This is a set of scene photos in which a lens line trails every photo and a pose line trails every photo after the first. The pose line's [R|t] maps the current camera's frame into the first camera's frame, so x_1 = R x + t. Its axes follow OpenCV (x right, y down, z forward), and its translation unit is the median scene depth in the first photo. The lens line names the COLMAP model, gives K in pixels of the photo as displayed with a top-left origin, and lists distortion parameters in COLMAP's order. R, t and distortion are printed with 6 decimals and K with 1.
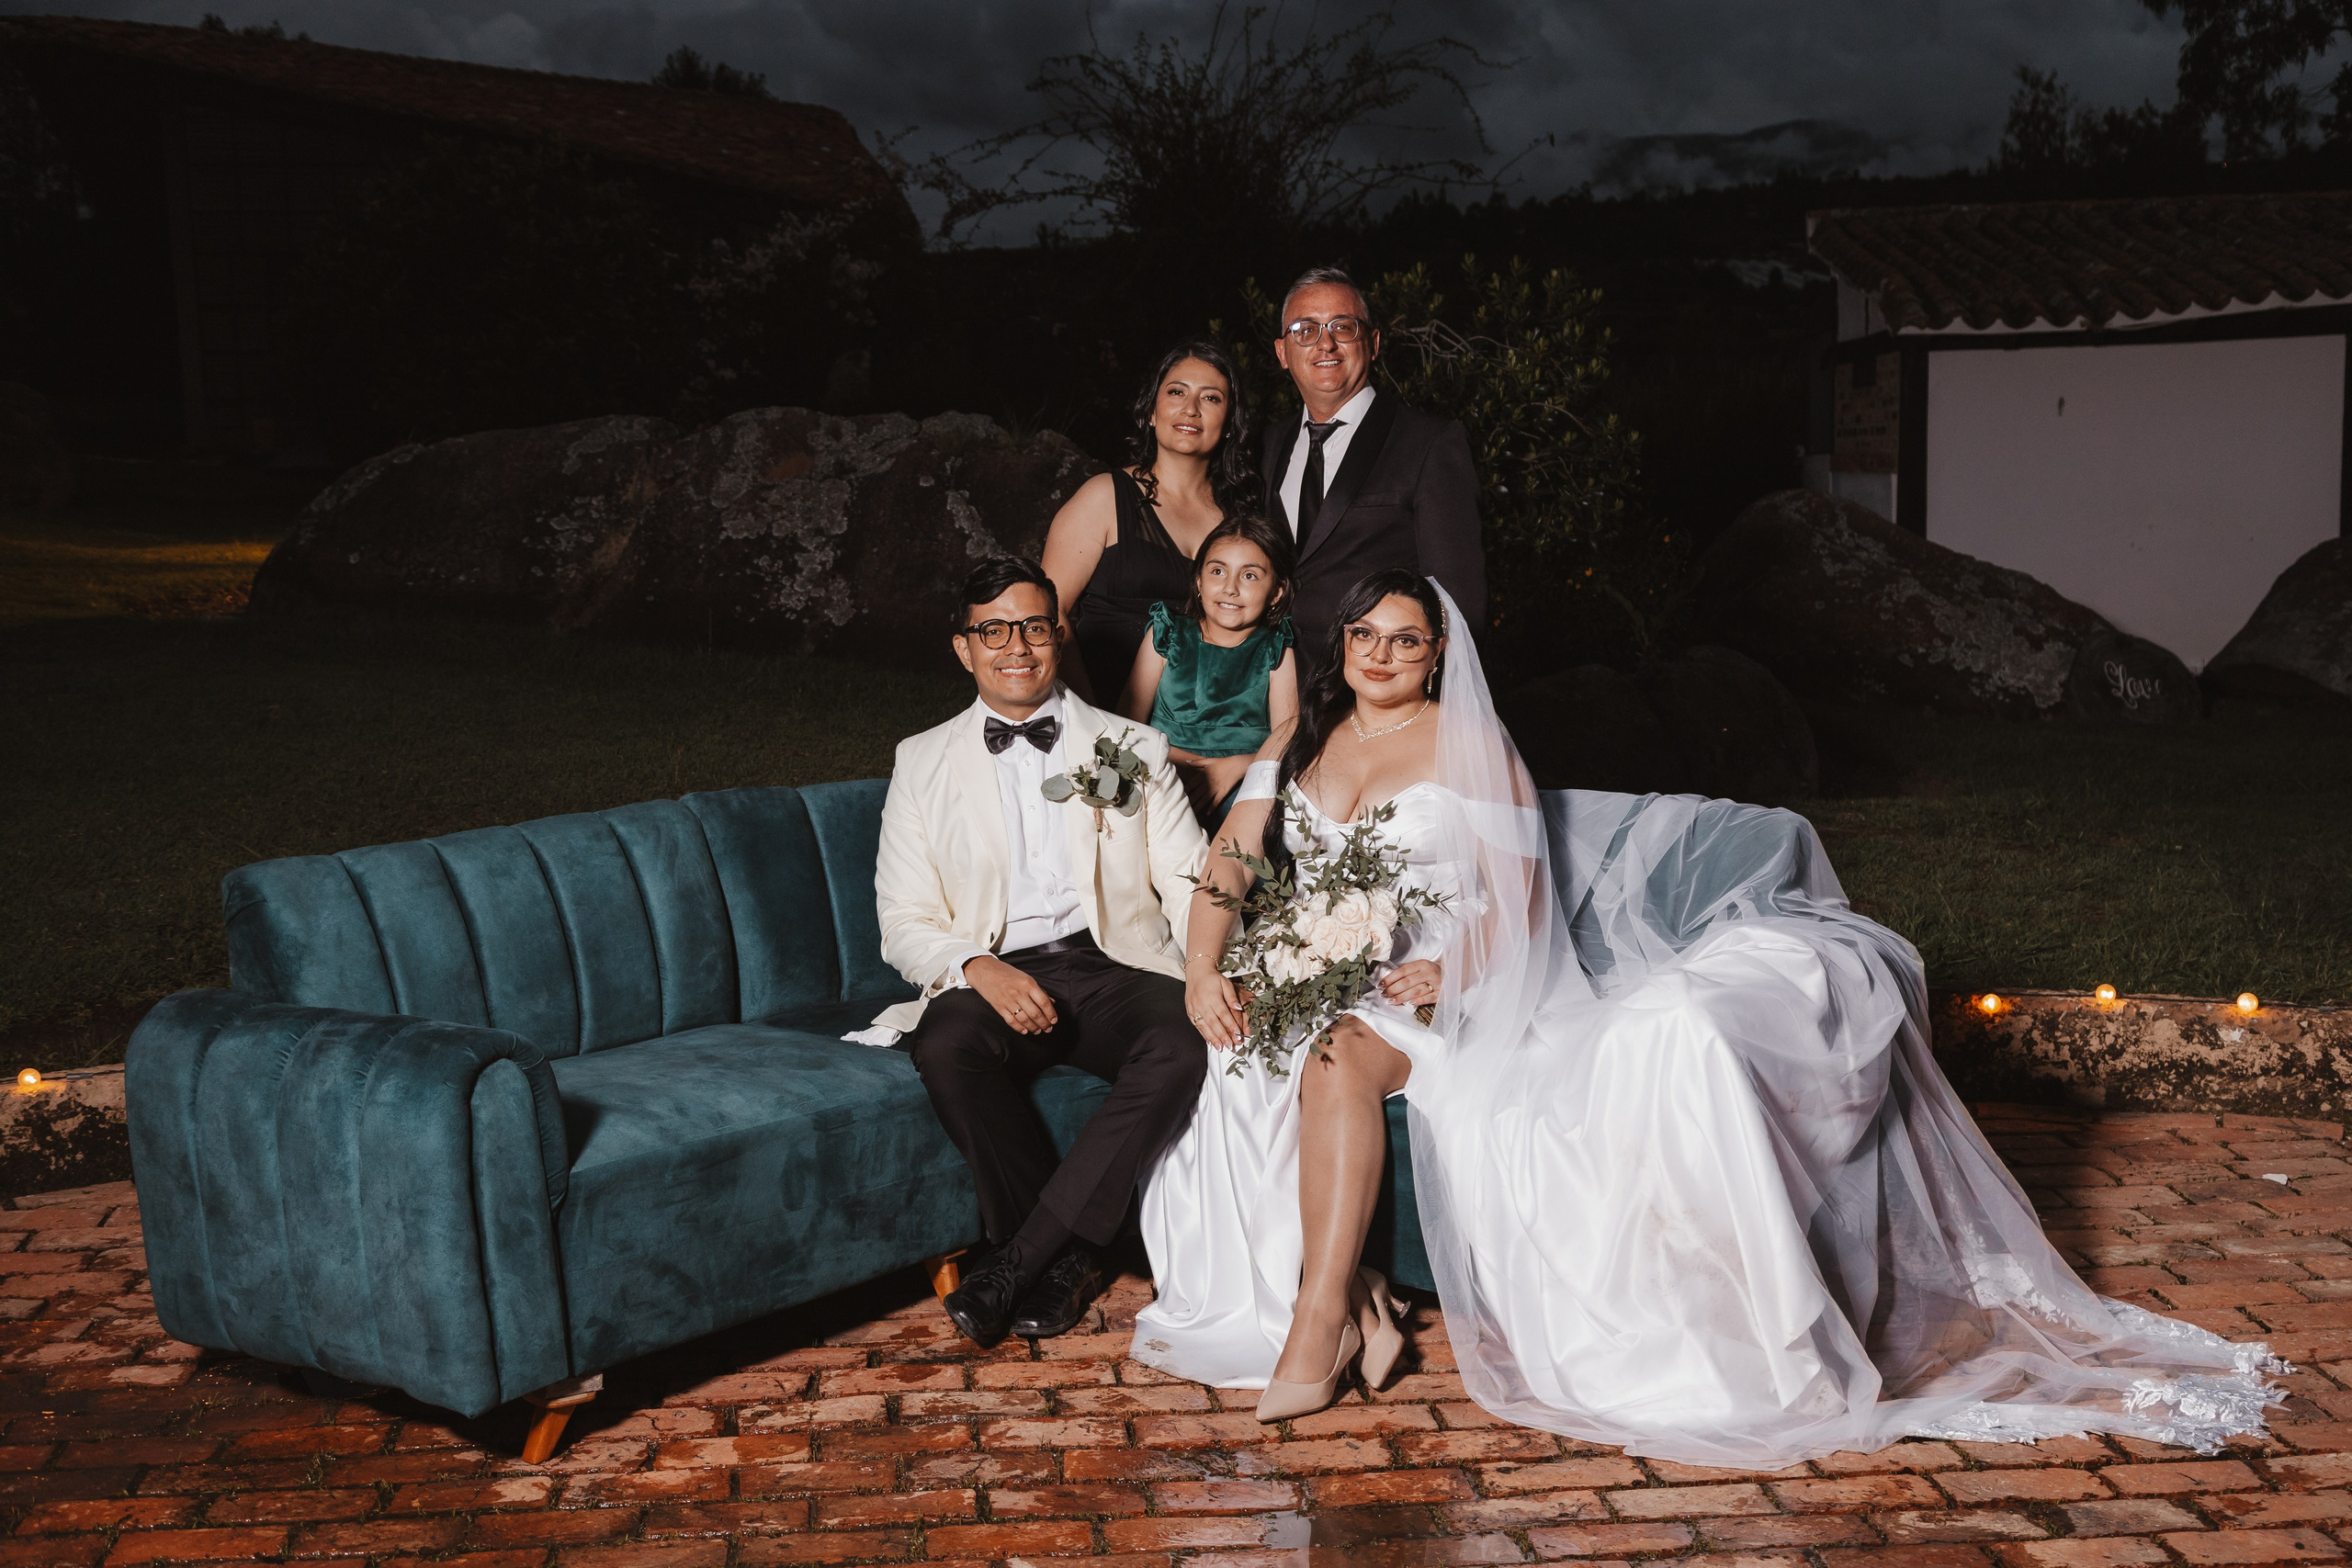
lens RADIAL K [[2768.8, 0, 1177.9], [0, 2768.8, 795.4], [0, 0, 1]] dist [0.021709, -0.007355]
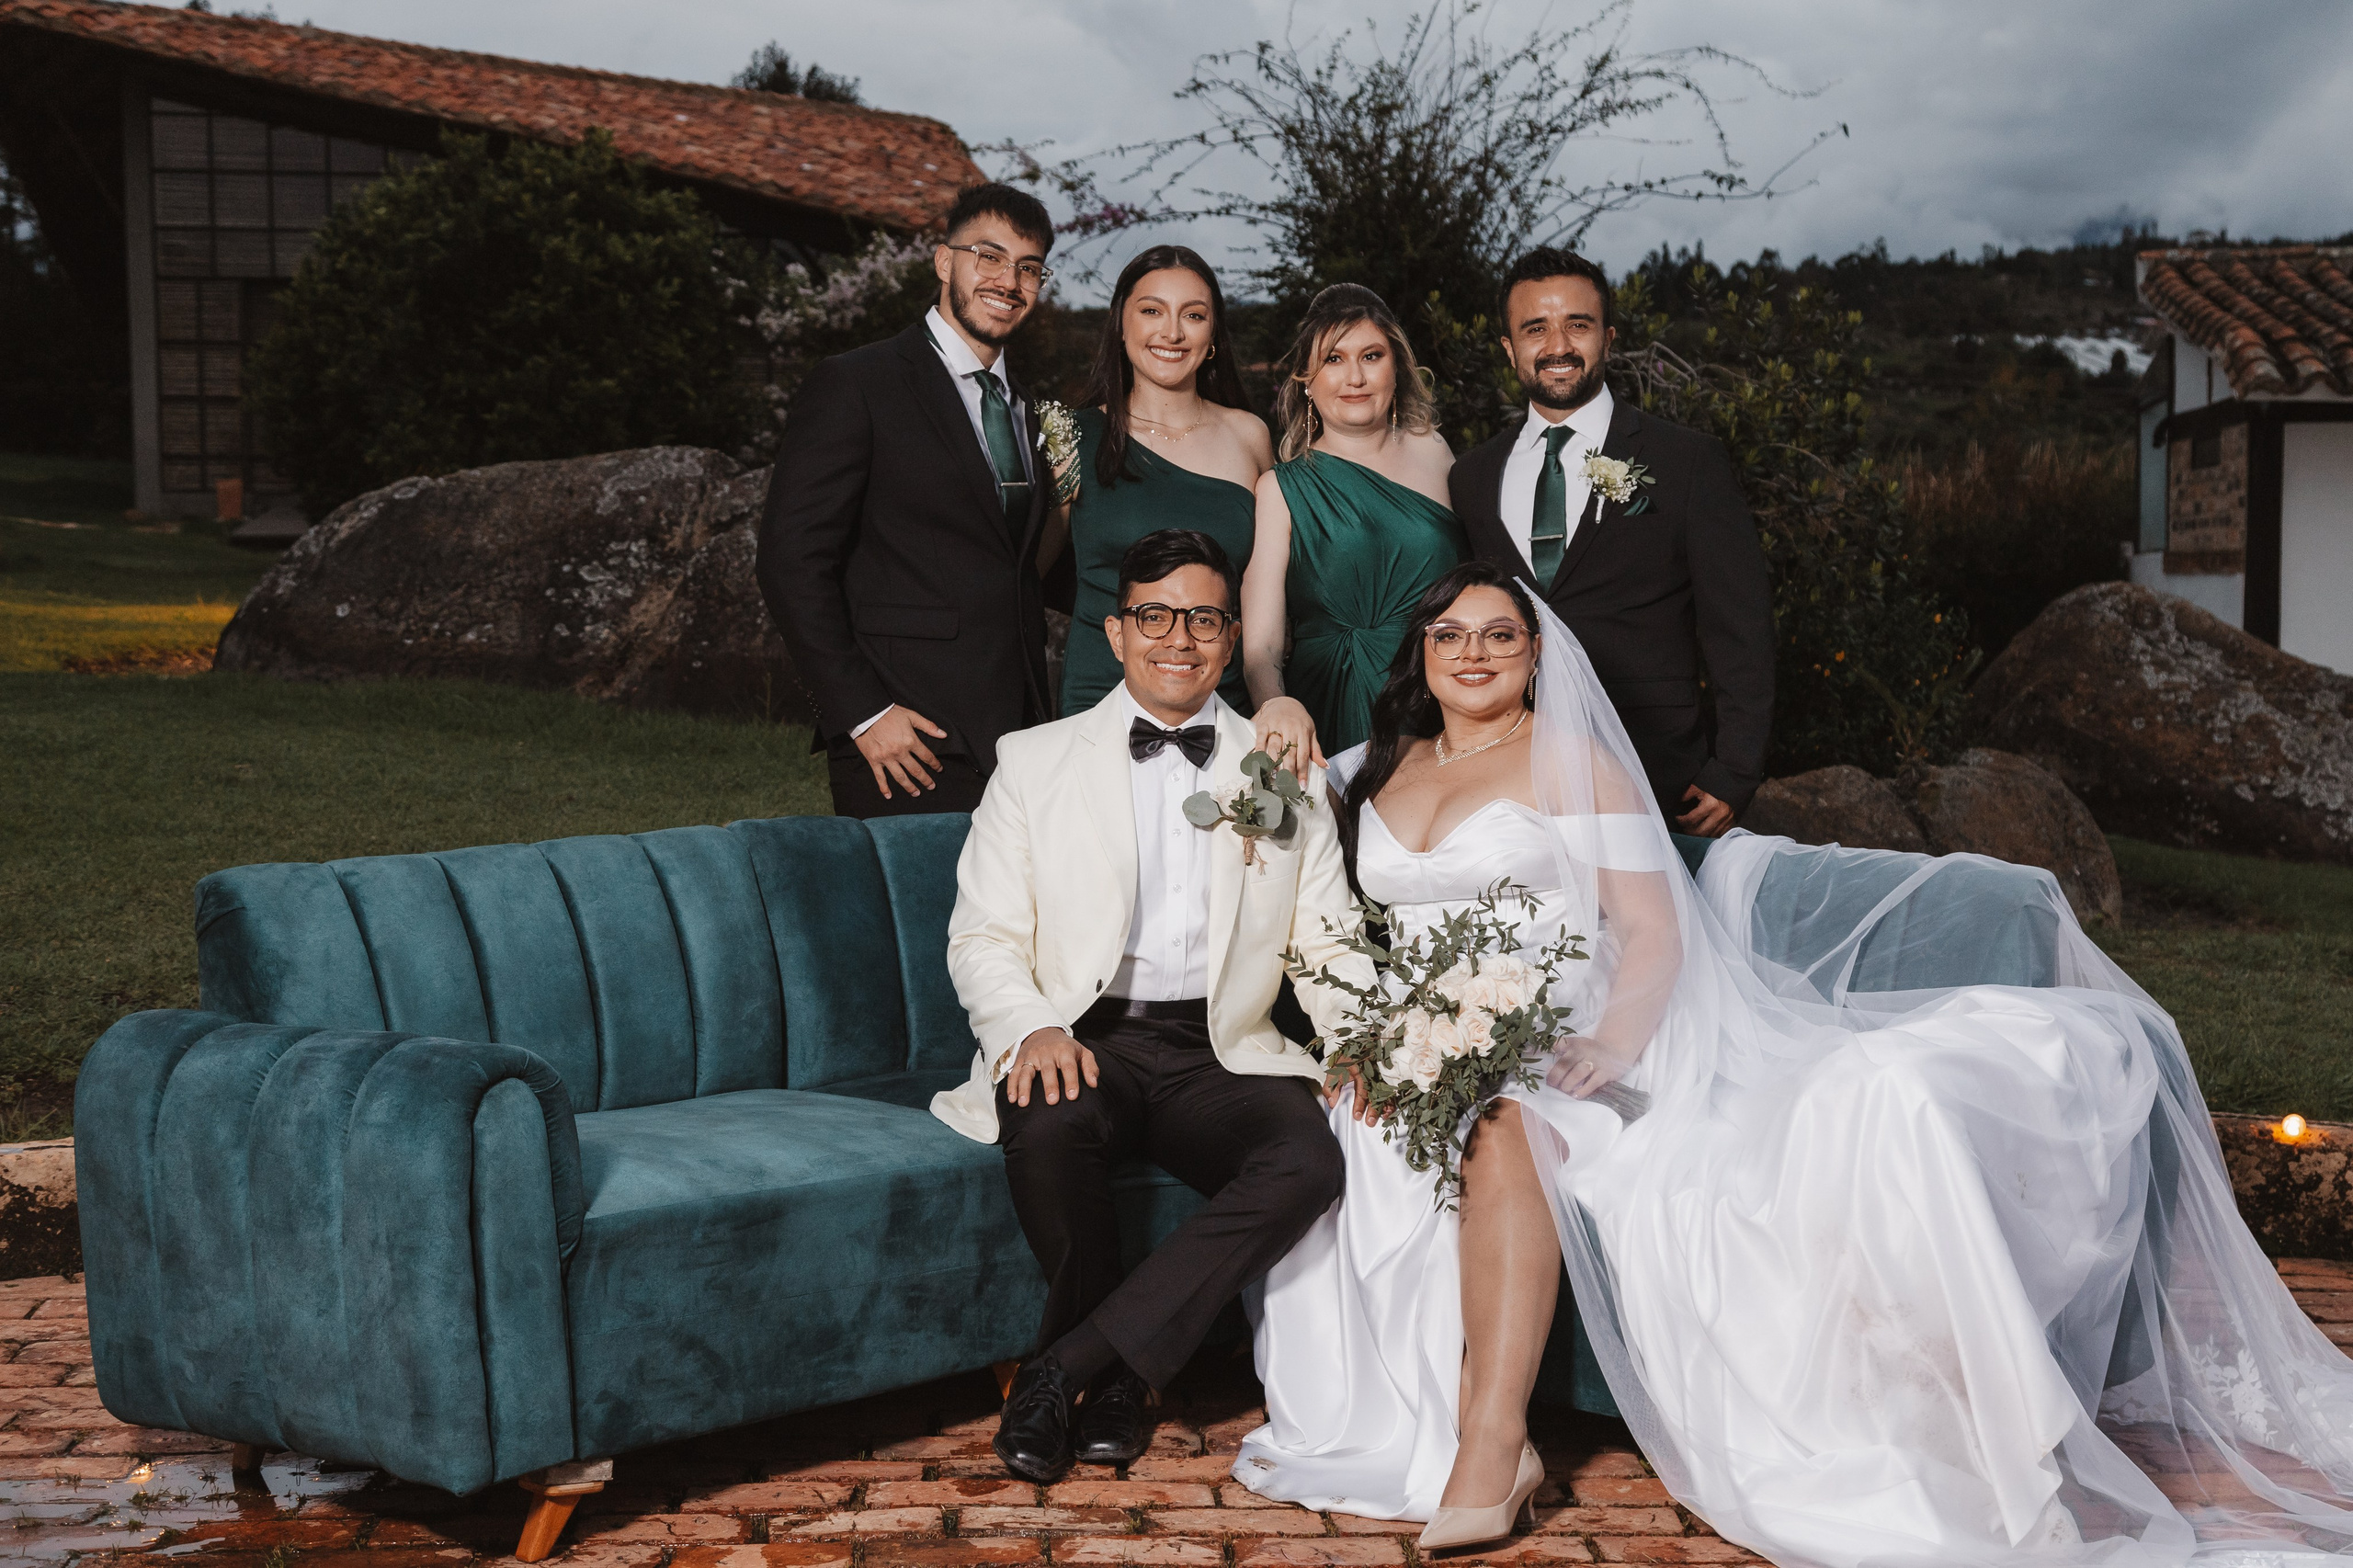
lens RADIAL K [[3491.6, 0, 1246.7], [0, 3491.6, 750.6], [0, 0, 1]] dist [0.020356, 0.026904]
pose [[0.999238, 0.023958, -0.030819, 0.014347], [-0.025991, 0.997390, -0.067364, 0.052968], [0.029124, 0.068113, 0.997252, -0.076518]]
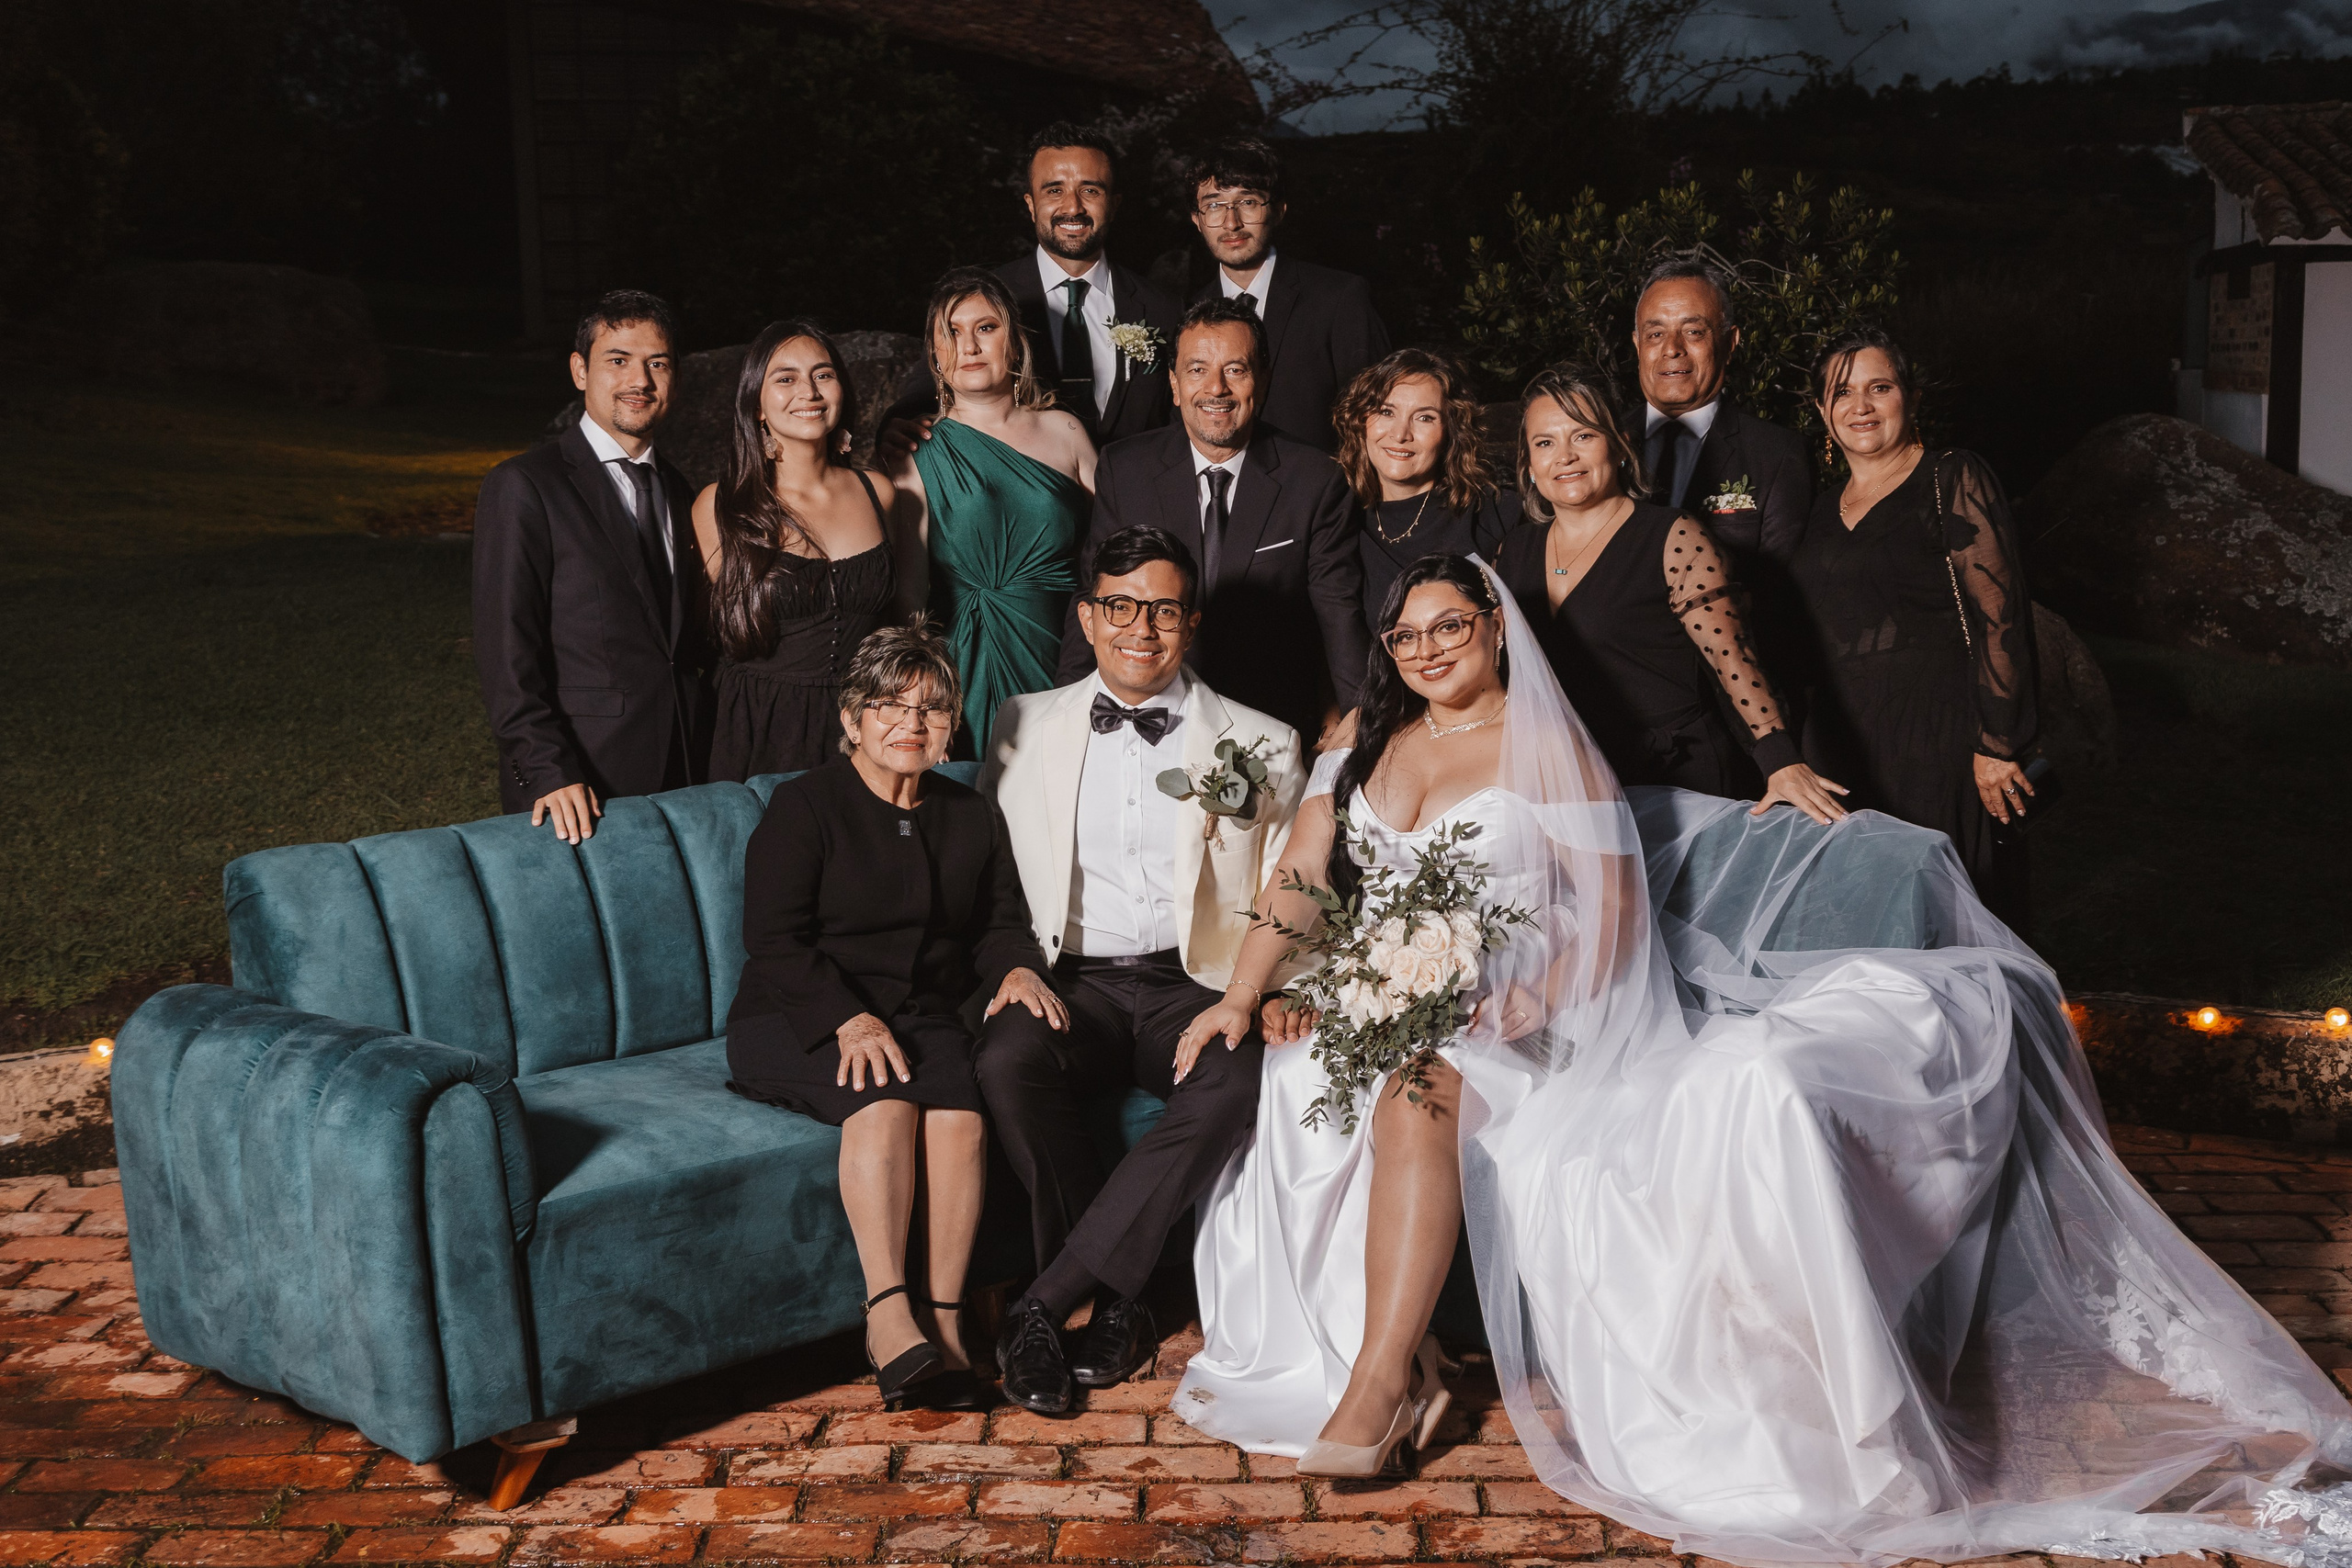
lens RADIAL K [[2876.0, 0, 1296.2], [0, 2876.0, 717.0], [0, 0, 1]] dist [-0.000769, 0.008619]
pose [[0.995954, 0.021021, -0.087368, 0.103753], [-0.020558, 0.999769, 0.006195, -0.034558], [0.087478, -0.004374, 0.996157, 0.053404]]
